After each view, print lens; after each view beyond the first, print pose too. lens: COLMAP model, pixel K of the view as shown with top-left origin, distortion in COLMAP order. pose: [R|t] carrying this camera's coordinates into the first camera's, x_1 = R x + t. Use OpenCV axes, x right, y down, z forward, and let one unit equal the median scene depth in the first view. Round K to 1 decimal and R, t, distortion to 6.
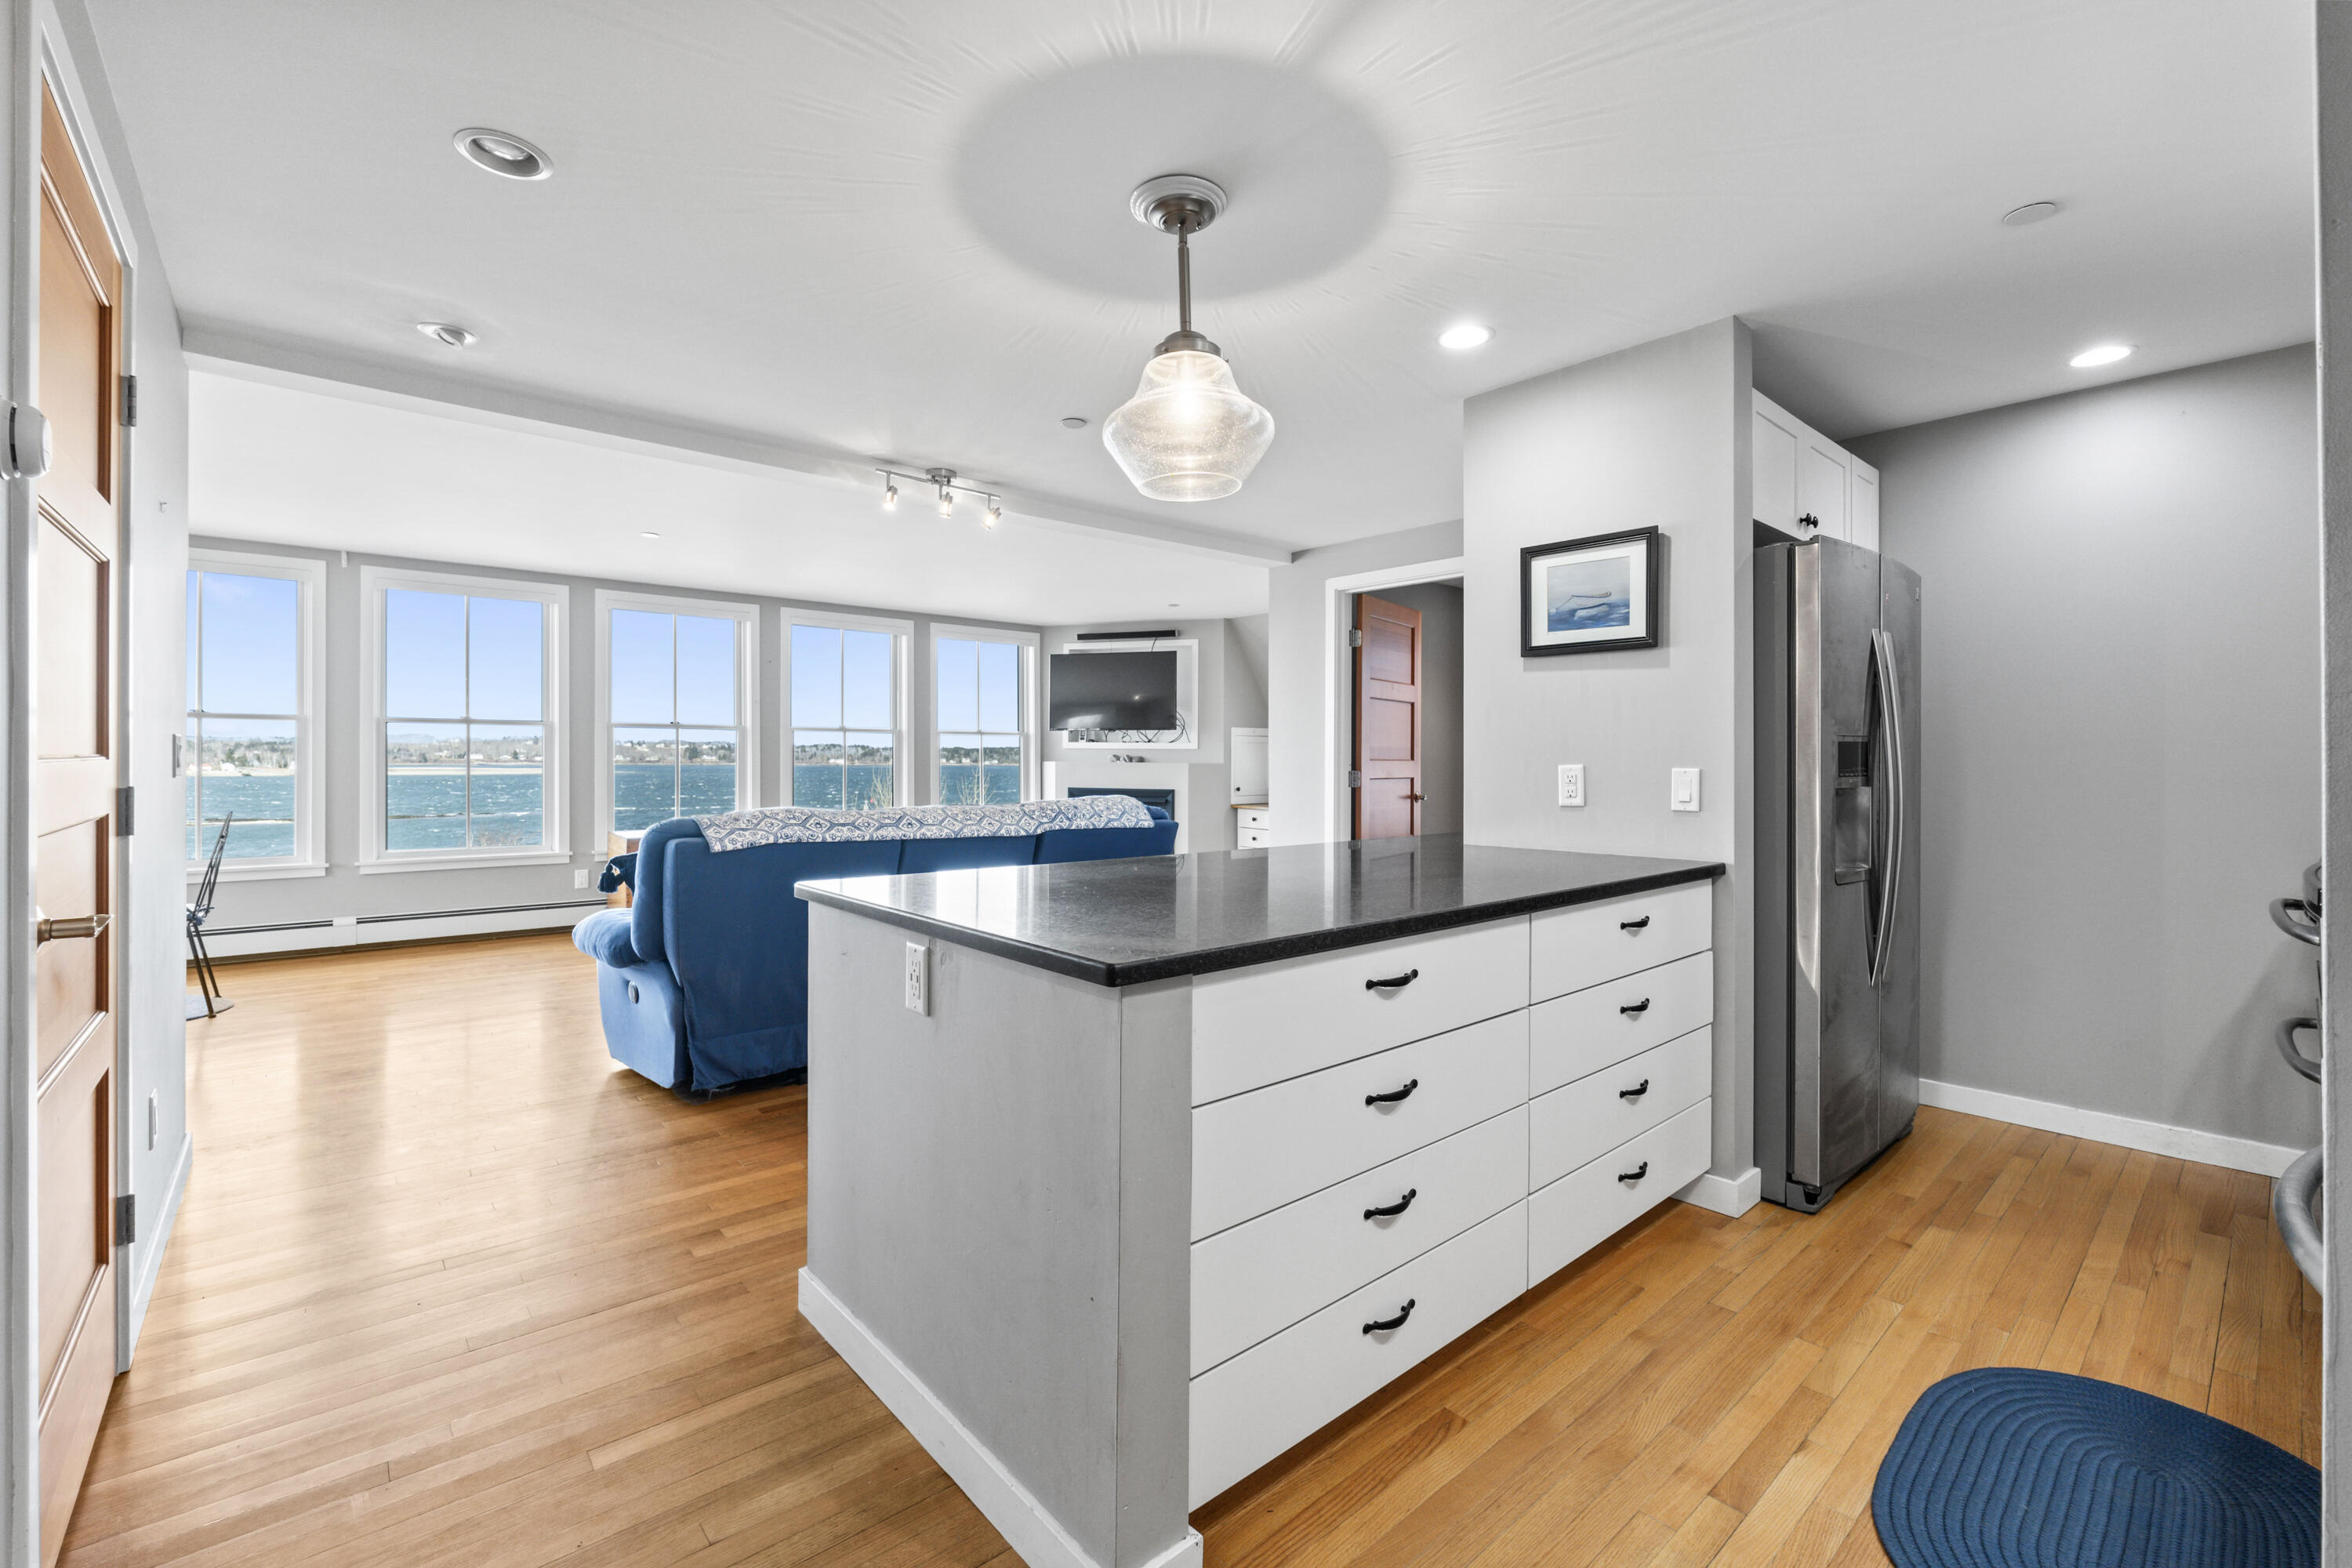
lens RADIAL K [[993.9, 0, 1174.1], [0, 993.9, 780.1], [0, 0, 1]] dist [-0.005779, -0.000736]
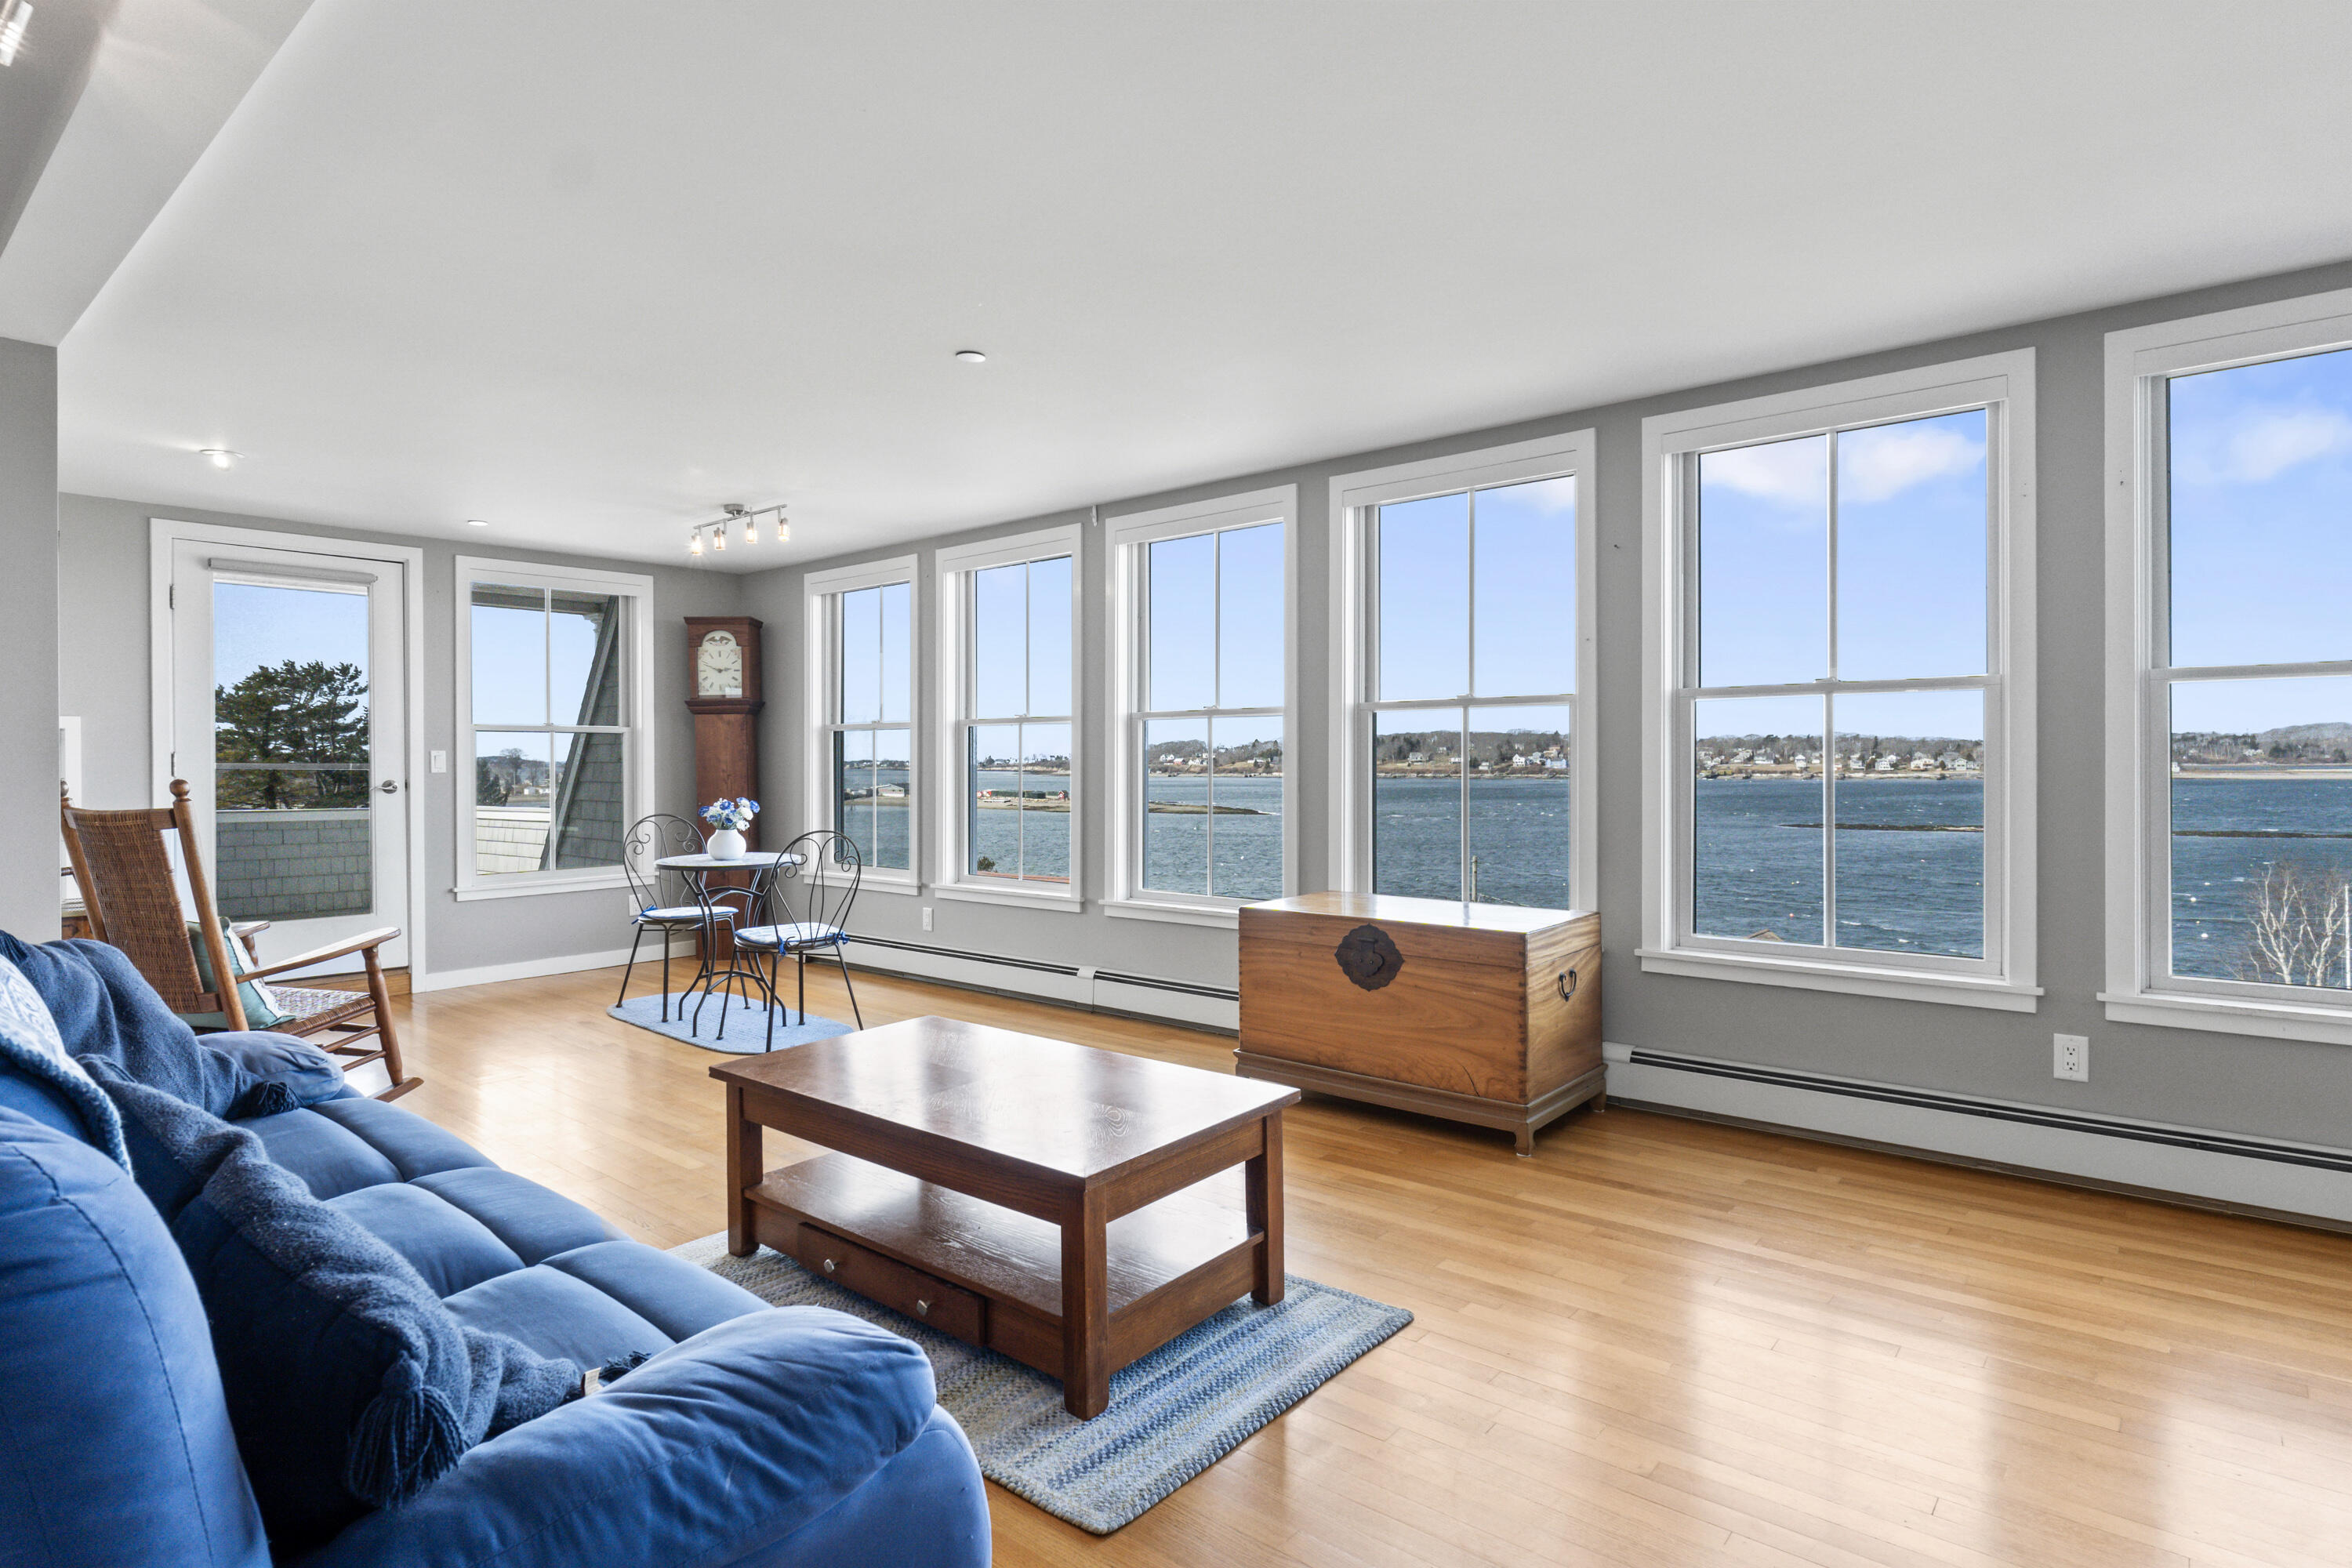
lens RADIAL K [[1220.6, 0, 1178.0], [0, 1220.6, 775.5], [0, 0, 1]] dist [-0.002308, 0.000377]
pose [[0.151373, 0.001801, -0.988475, 0.200658], [-0.009536, 0.999954, 0.000361, -0.022384], [0.988431, 0.009371, 0.151383, 1.342754]]
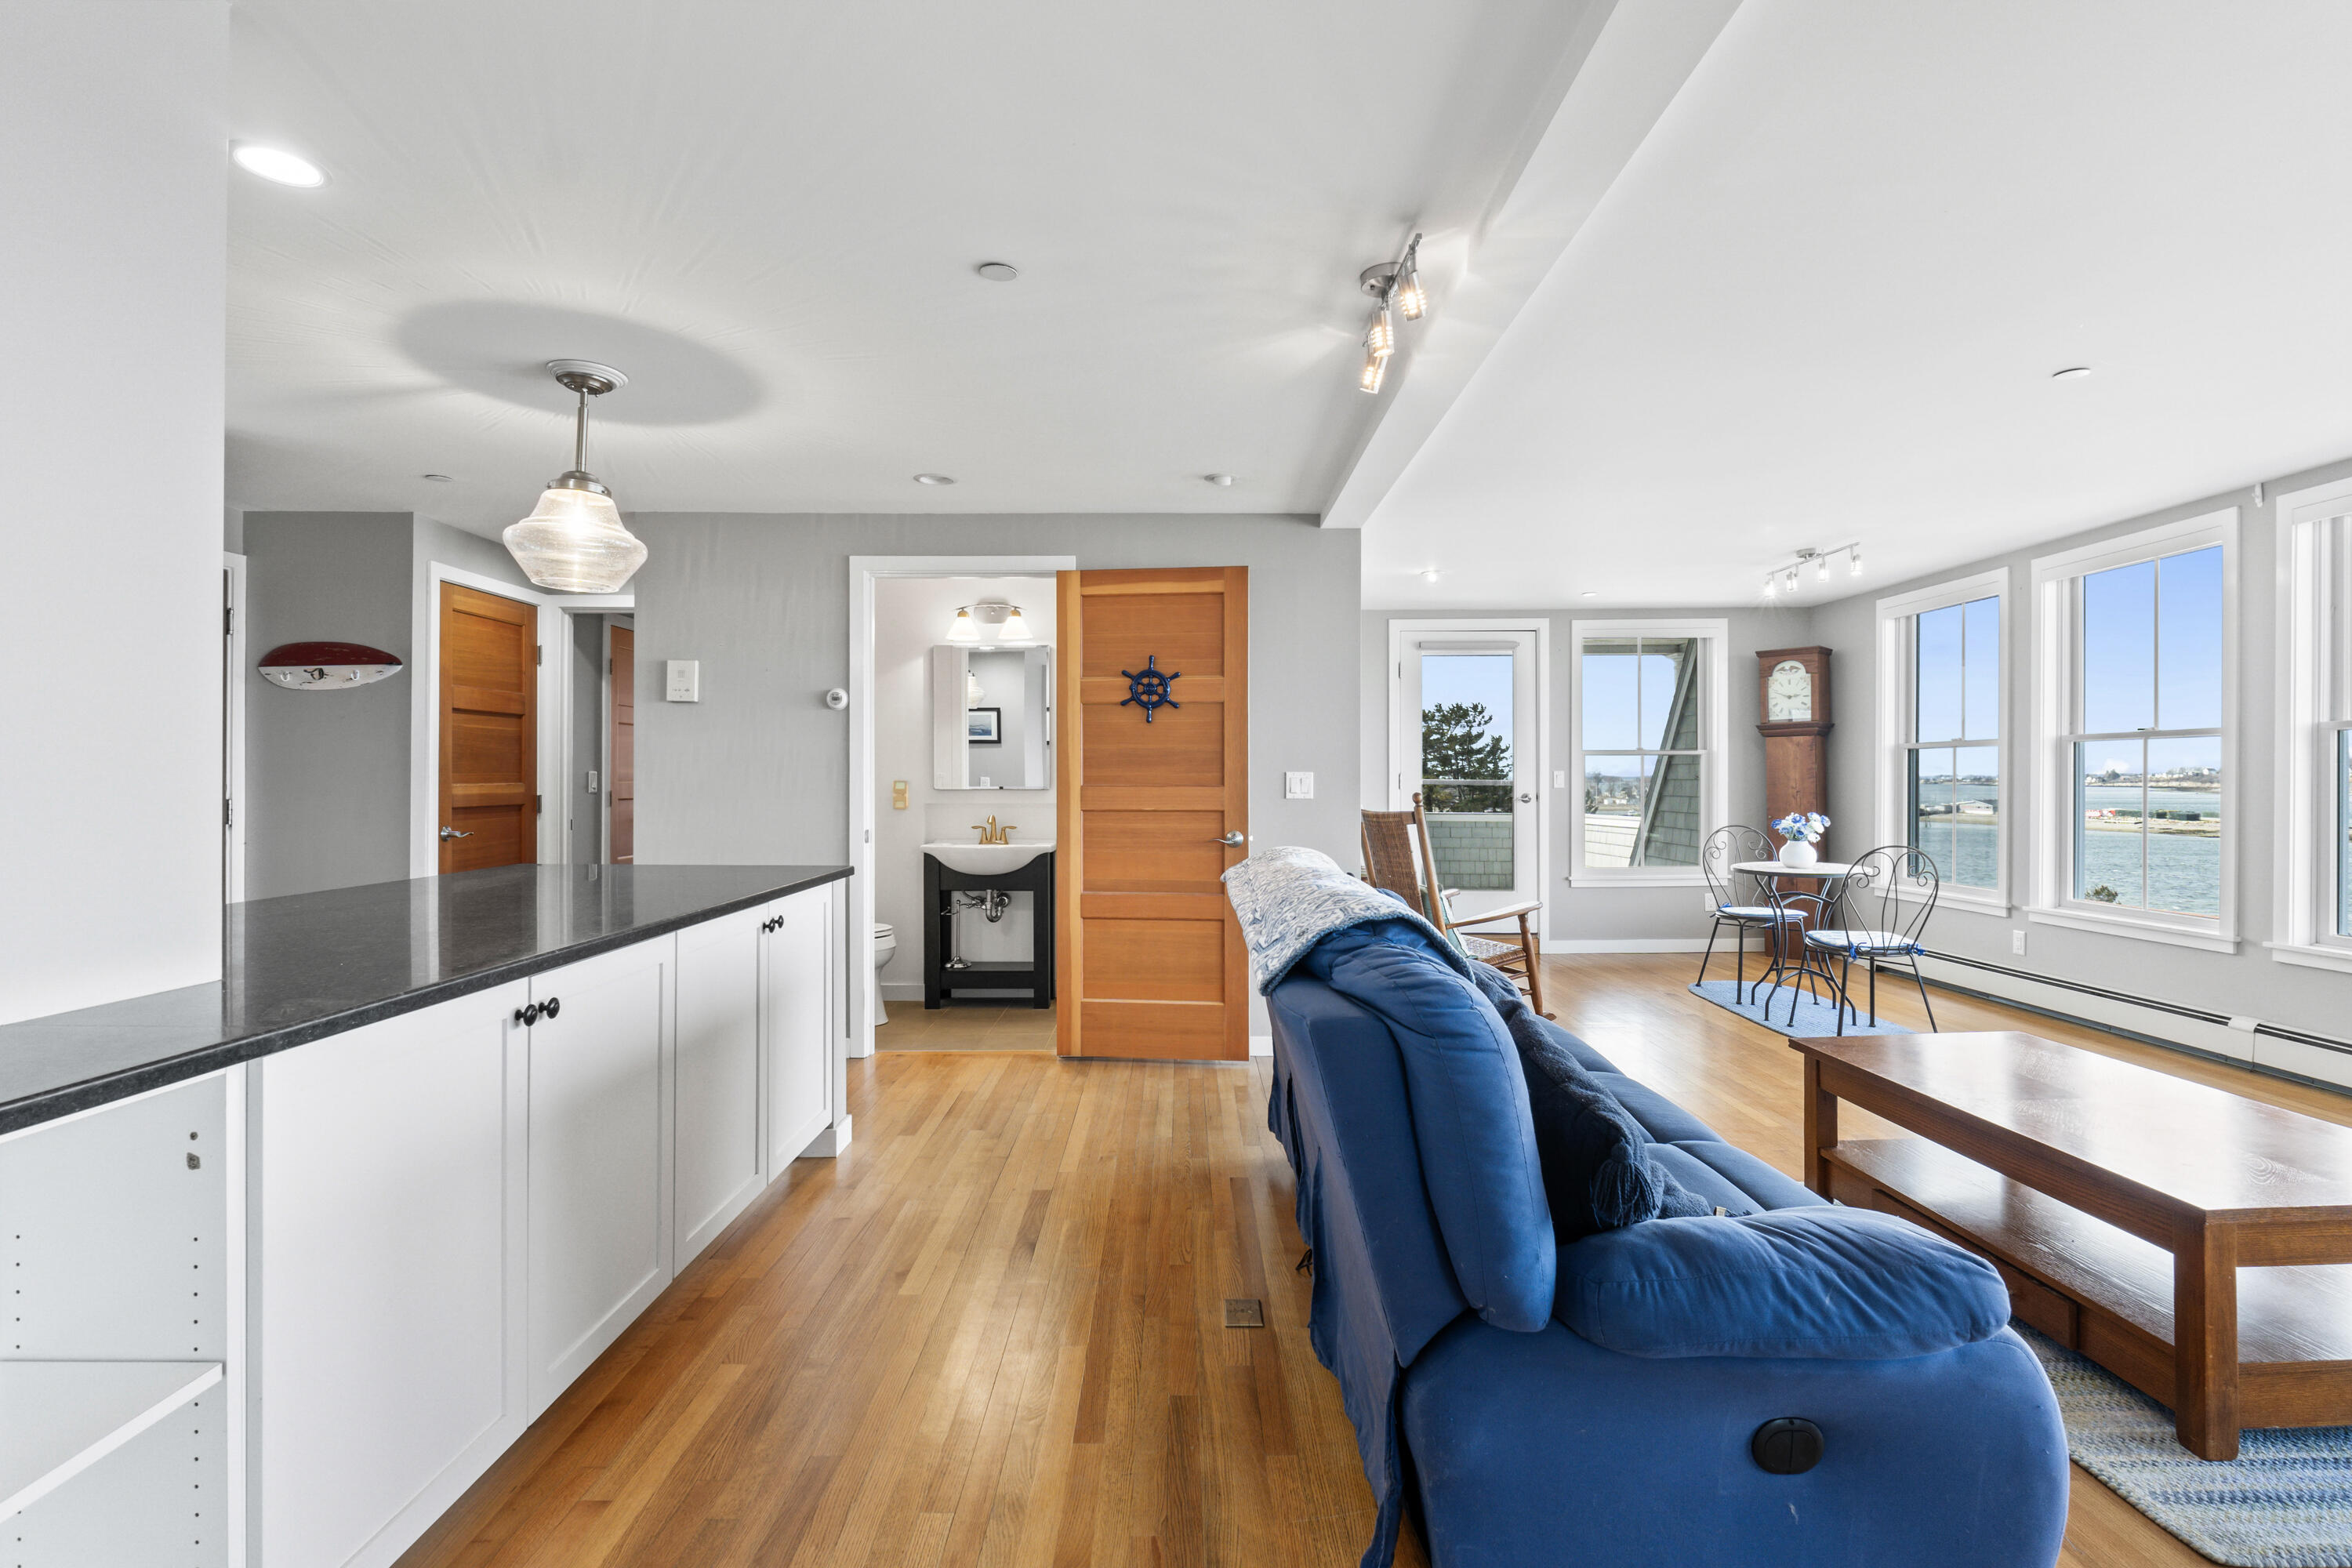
lens RADIAL K [[1087.9, 0, 1172.5], [0, 1087.9, 781.0], [0, 0, 1]] dist [-0.010017, 0.001023]
pose [[-0.657651, -0.006111, -0.753298, 0.314277], [-0.013980, 0.999894, 0.004093, -0.026165], [0.753193, 0.013223, -0.657666, 1.353136]]
